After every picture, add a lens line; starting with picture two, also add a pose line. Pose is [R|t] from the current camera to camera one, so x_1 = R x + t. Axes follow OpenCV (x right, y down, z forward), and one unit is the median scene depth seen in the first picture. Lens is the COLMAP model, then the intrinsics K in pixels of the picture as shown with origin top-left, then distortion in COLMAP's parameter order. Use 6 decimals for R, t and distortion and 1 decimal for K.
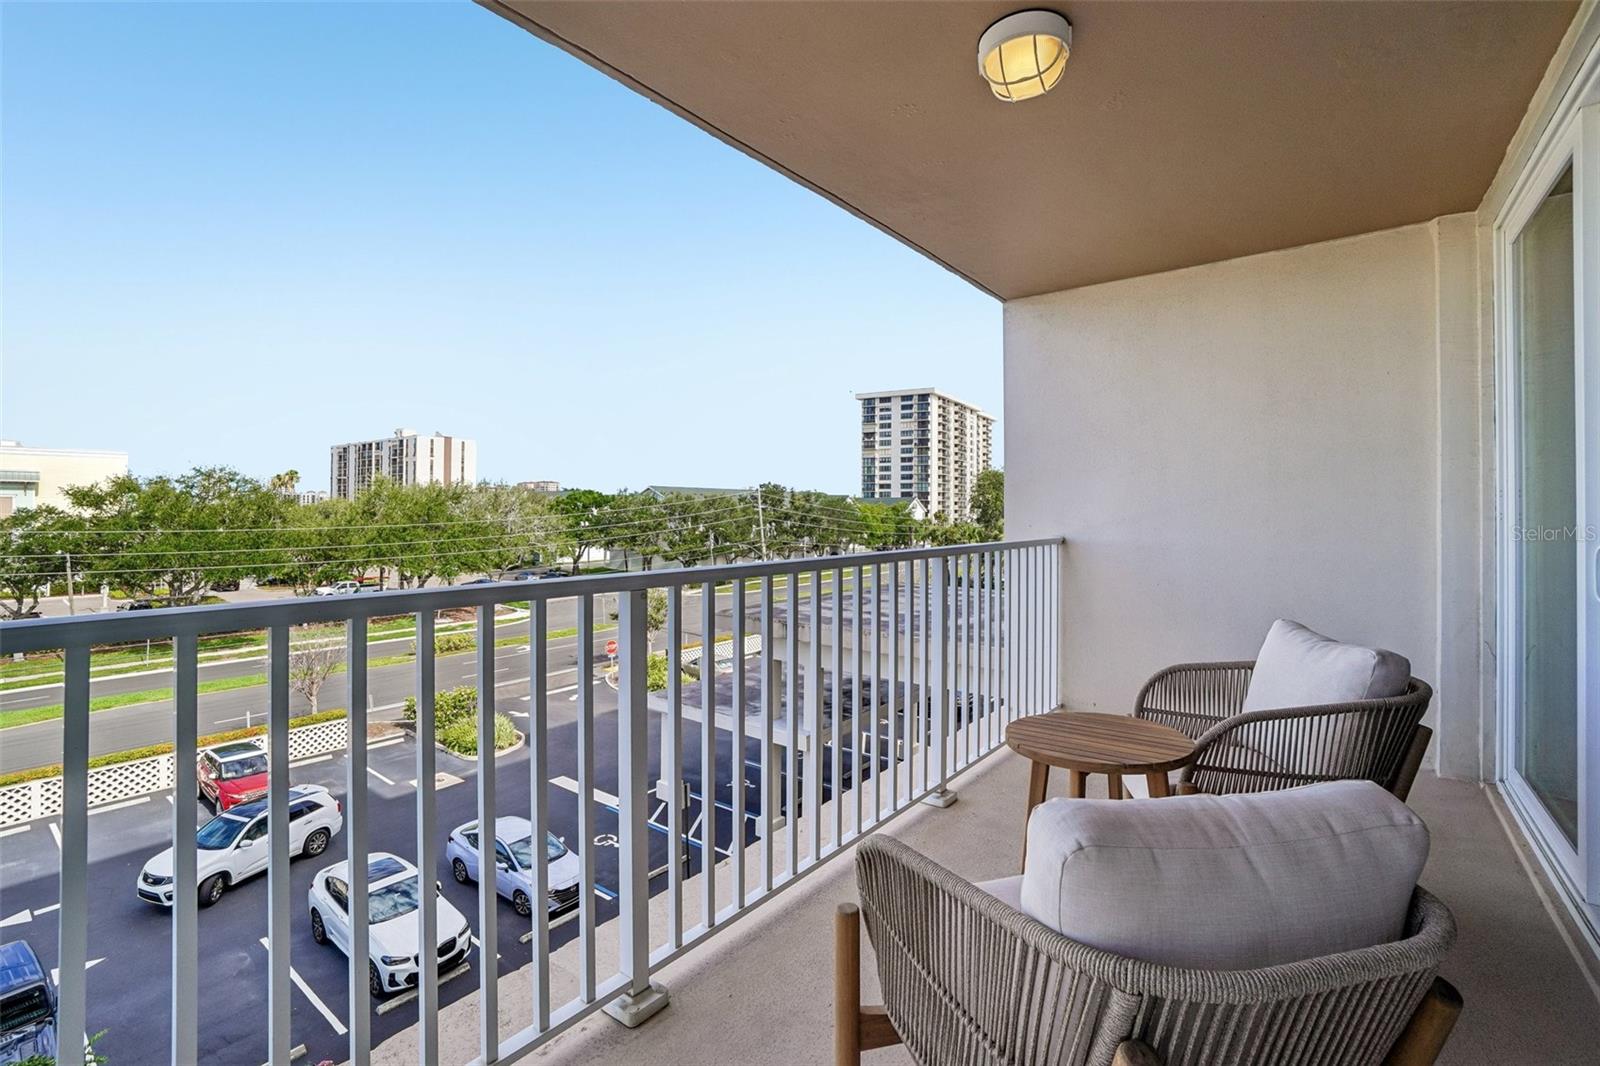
lens RADIAL K [[717.0, 0, 798.3], [0, 717.0, 519.1], [0, 0, 1]] dist [-0.050860, 0.019906]
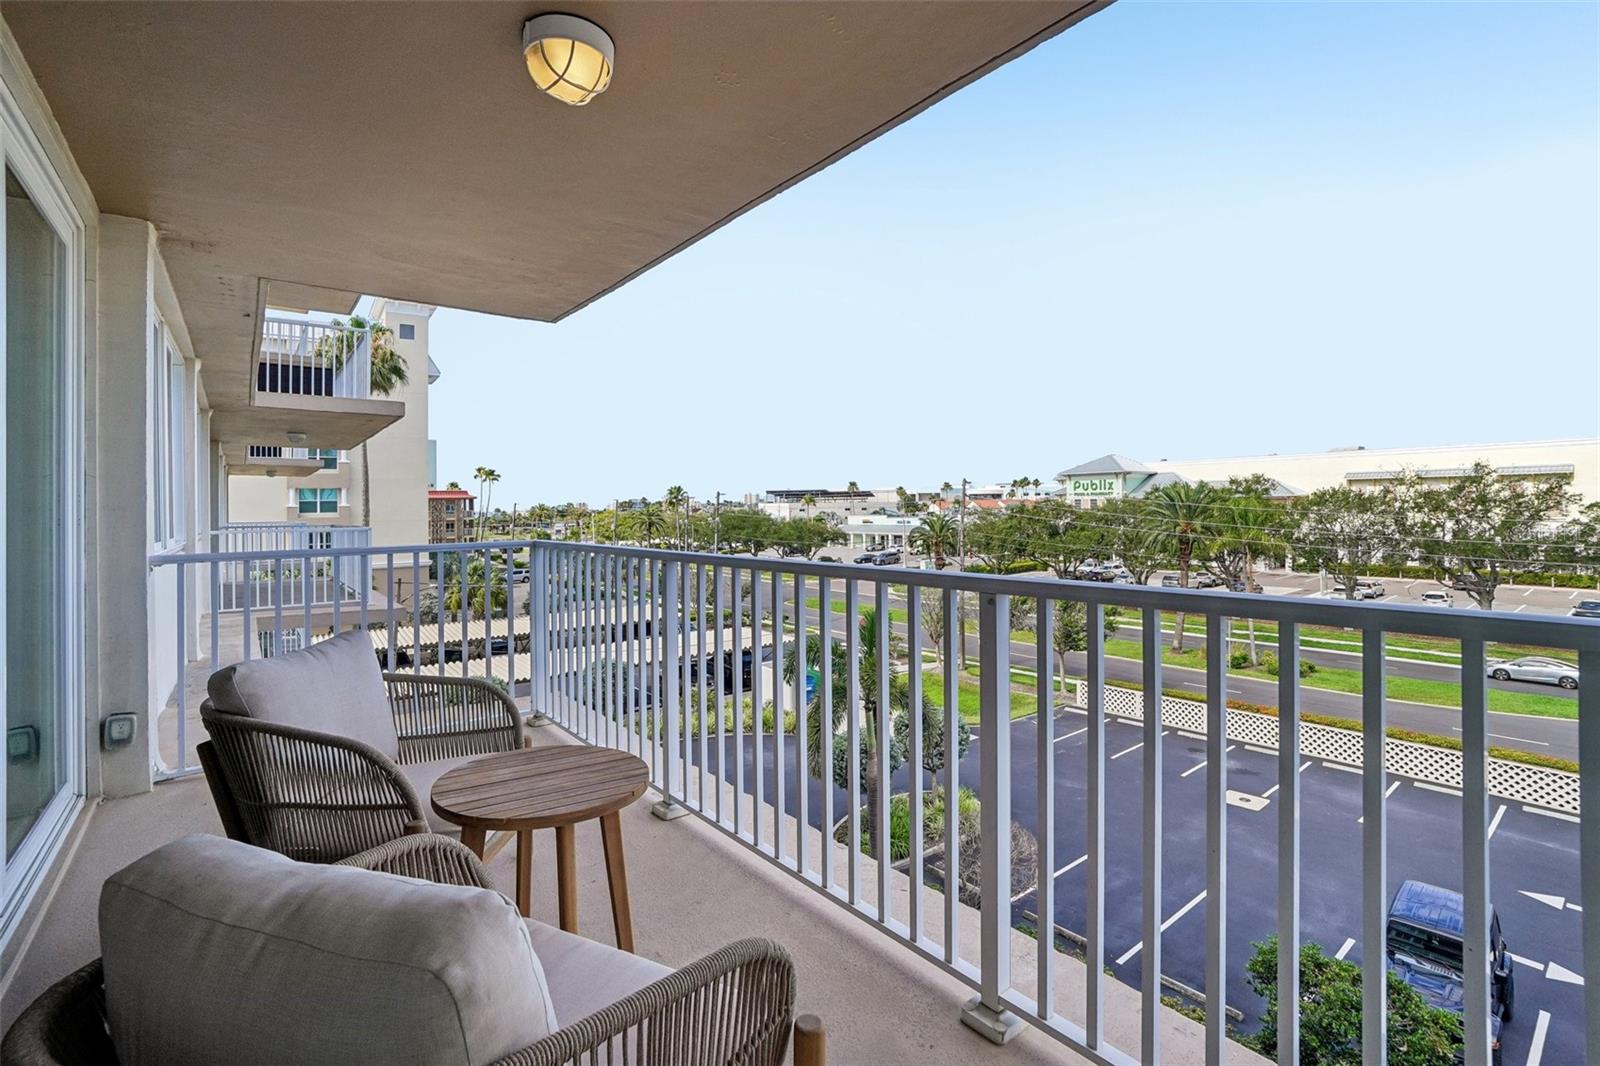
lens RADIAL K [[717.0, 0, 798.3], [0, 717.0, 519.1], [0, 0, 1]] dist [-0.050860, 0.019906]
pose [[-0.266531, 0.015763, -0.963697, 0.751613], [-0.001307, 0.999859, 0.016716, -0.013820], [0.963825, 0.005715, -0.266473, 0.988531]]
